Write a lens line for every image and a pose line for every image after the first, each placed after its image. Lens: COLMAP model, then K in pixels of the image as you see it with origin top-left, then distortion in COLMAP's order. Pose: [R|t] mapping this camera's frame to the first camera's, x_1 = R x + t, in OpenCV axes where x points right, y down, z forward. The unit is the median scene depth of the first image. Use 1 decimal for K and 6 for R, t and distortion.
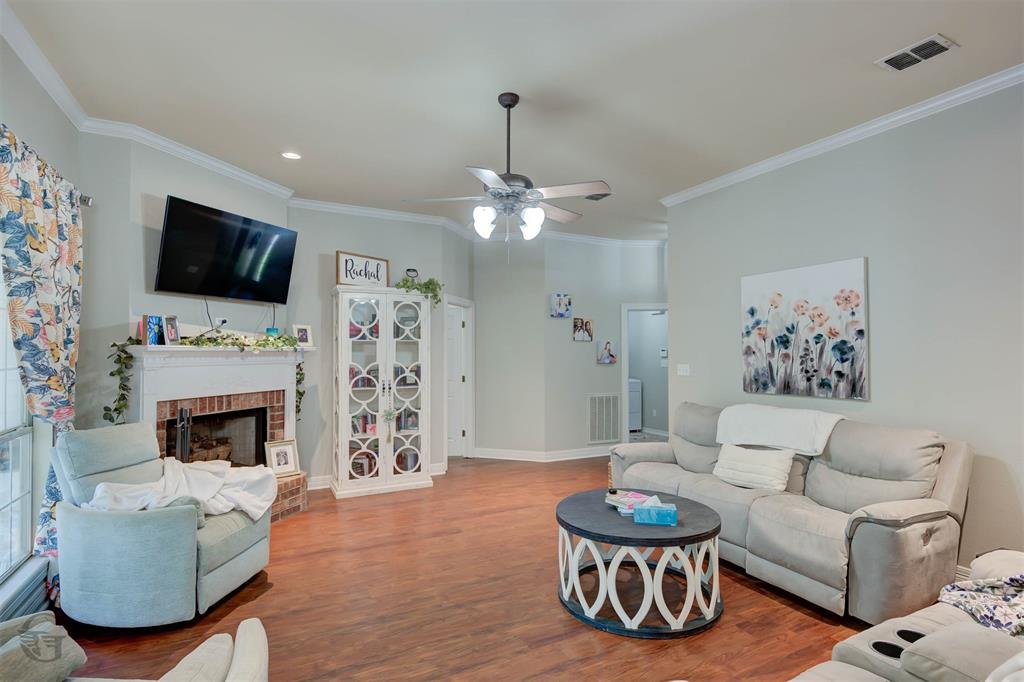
lens RADIAL K [[519.9, 0, 511.5], [0, 519.9, 345.6], [0, 0, 1]] dist [0.000556, 0.000912]
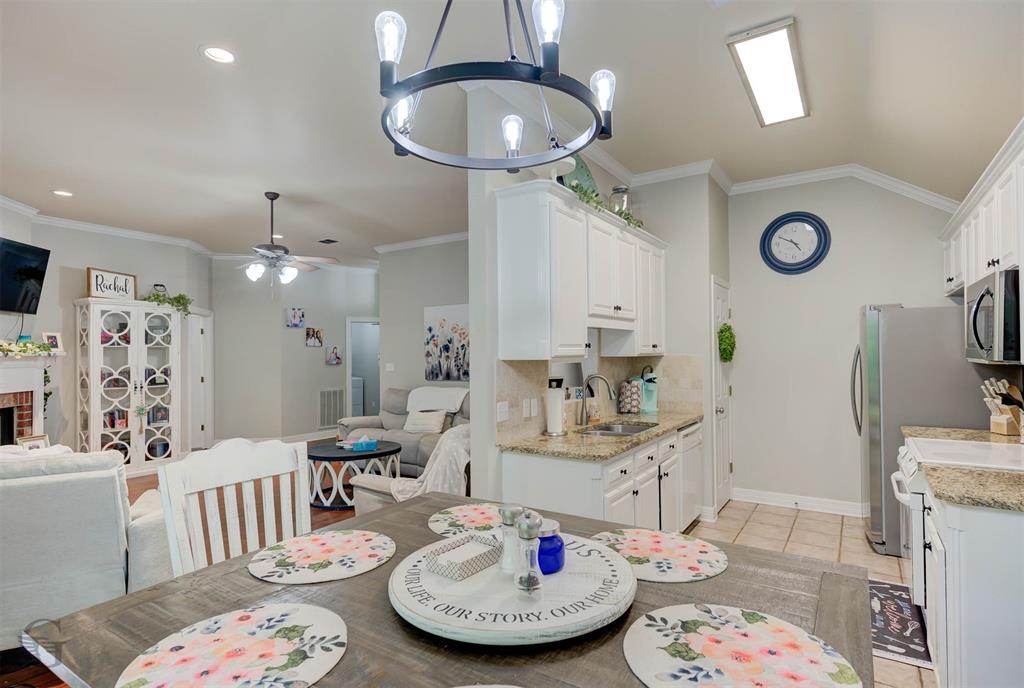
lens RADIAL K [[519.9, 0, 512.2], [0, 519.9, 349.9], [0, 0, 1]] dist [0.000556, 0.000912]
pose [[0.869301, -0.000976, 0.494283, -0.092046], [-0.000885, 0.999993, 0.003531, -0.006826], [-0.494283, -0.003507, 0.869294, -0.441380]]
